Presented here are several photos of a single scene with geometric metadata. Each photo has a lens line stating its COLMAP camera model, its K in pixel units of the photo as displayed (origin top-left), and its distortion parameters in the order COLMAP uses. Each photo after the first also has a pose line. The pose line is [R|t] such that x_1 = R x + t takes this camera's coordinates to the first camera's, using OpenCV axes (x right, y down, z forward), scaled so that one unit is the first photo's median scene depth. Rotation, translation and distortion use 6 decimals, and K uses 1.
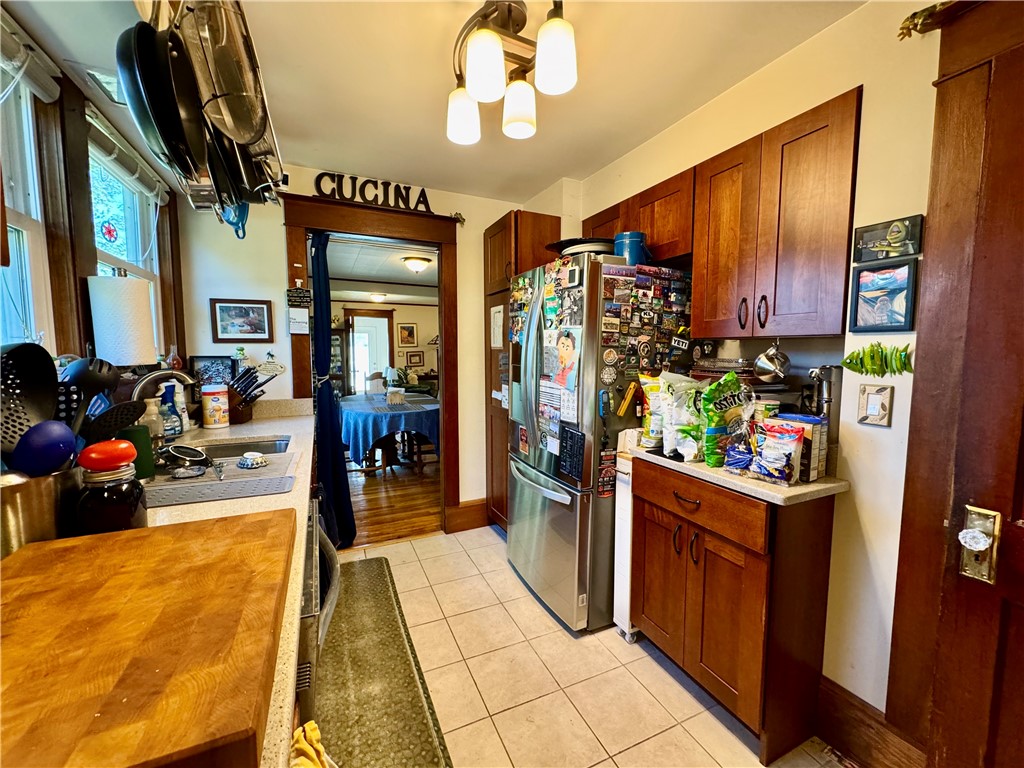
lens RADIAL K [[409.9, 0, 511.8], [0, 409.9, 383.7], [0, 0, 1]] dist [-0.003229, 0.000474]
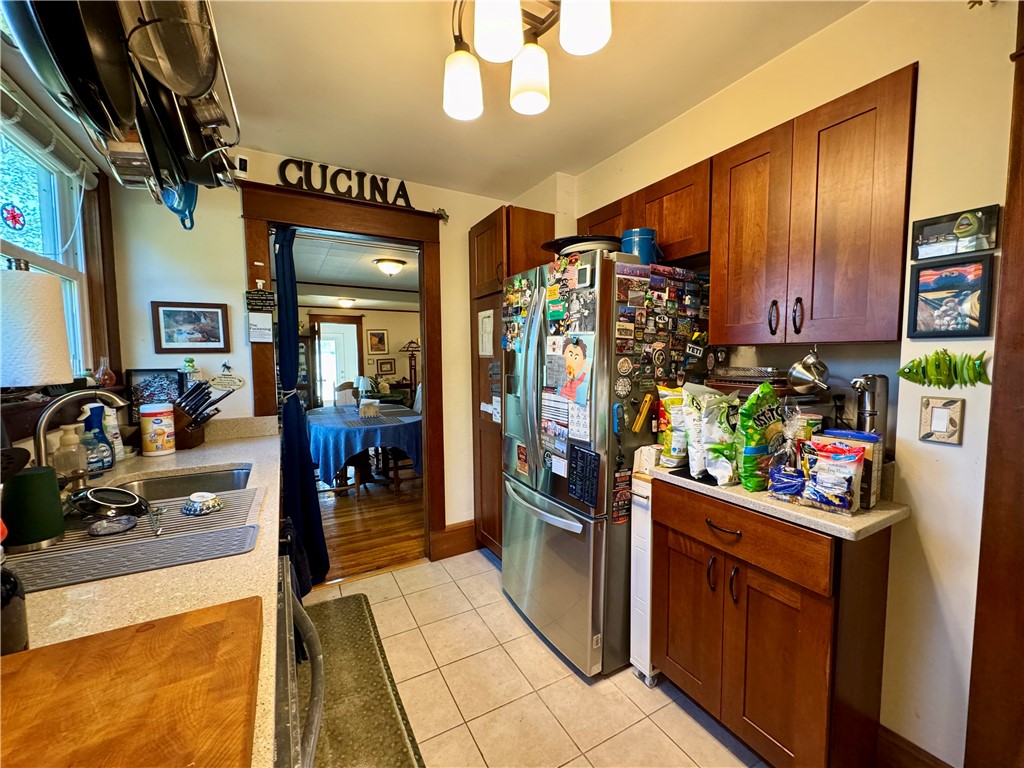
lens RADIAL K [[409.9, 0, 511.7], [0, 409.9, 383.9], [0, 0, 1]] dist [-0.003229, 0.000474]
pose [[0.997235, -0.013196, 0.073134, -0.070760], [0.014190, 0.999814, -0.013088, -0.019471], [-0.072948, 0.014090, 0.997236, 0.127895]]
